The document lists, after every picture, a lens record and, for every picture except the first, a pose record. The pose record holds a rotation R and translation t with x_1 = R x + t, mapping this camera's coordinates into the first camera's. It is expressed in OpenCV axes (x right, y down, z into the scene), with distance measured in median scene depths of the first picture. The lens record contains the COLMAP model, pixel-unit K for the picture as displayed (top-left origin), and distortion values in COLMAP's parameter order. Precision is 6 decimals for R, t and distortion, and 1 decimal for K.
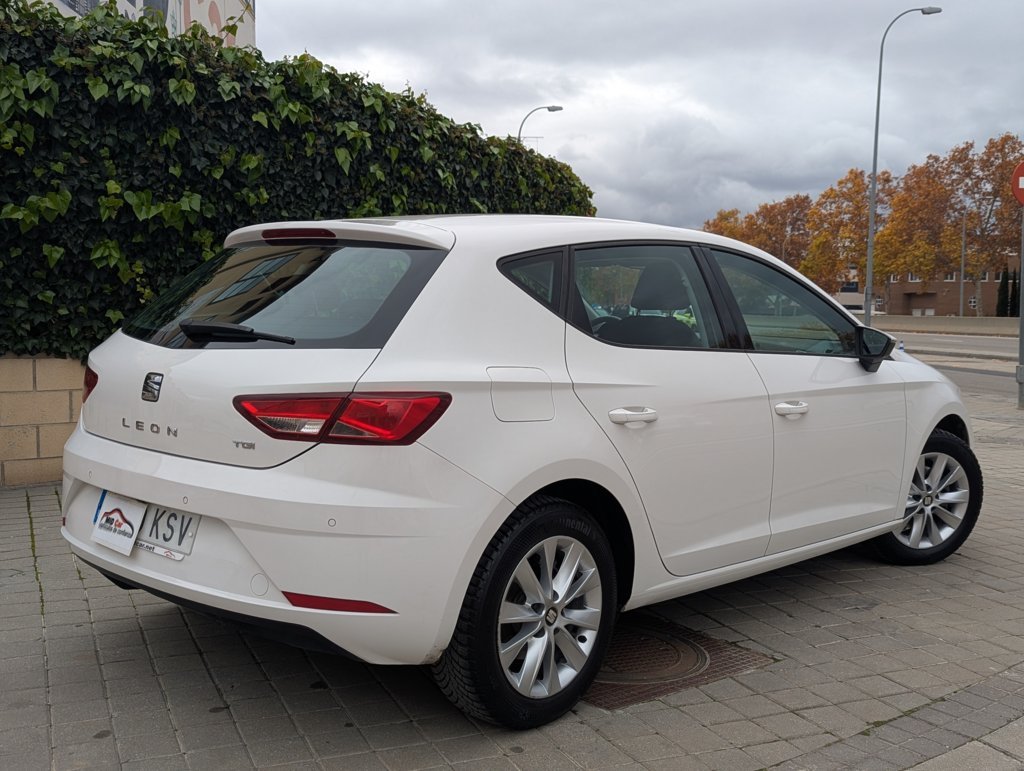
lens RADIAL K [[1110.9, 0, 520.0], [0, 1110.9, 388.5], [0, 0, 1]] dist [0.034606, -0.045744]
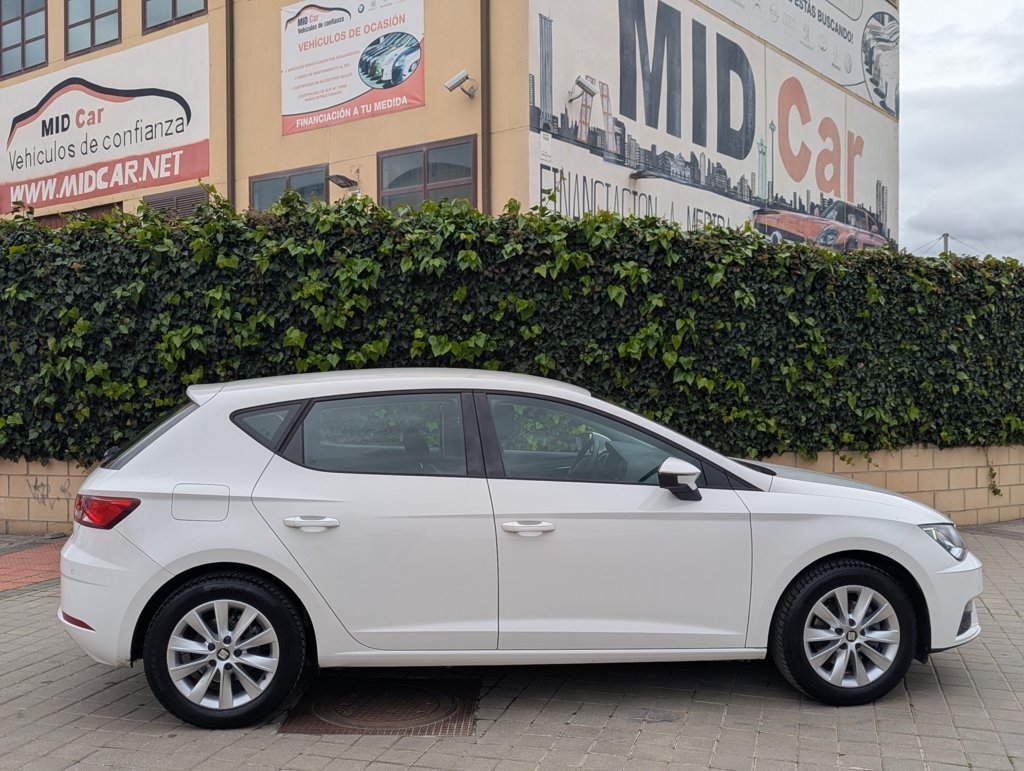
lens RADIAL K [[1110.9, 0, 520.0], [0, 1110.9, 388.5], [0, 0, 1]] dist [0.034606, -0.045744]
pose [[0.758667, -0.011151, -0.651383, 0.623395], [-0.037930, 0.997401, -0.061252, -0.034665], [0.650373, 0.071177, 0.756273, 0.053093]]
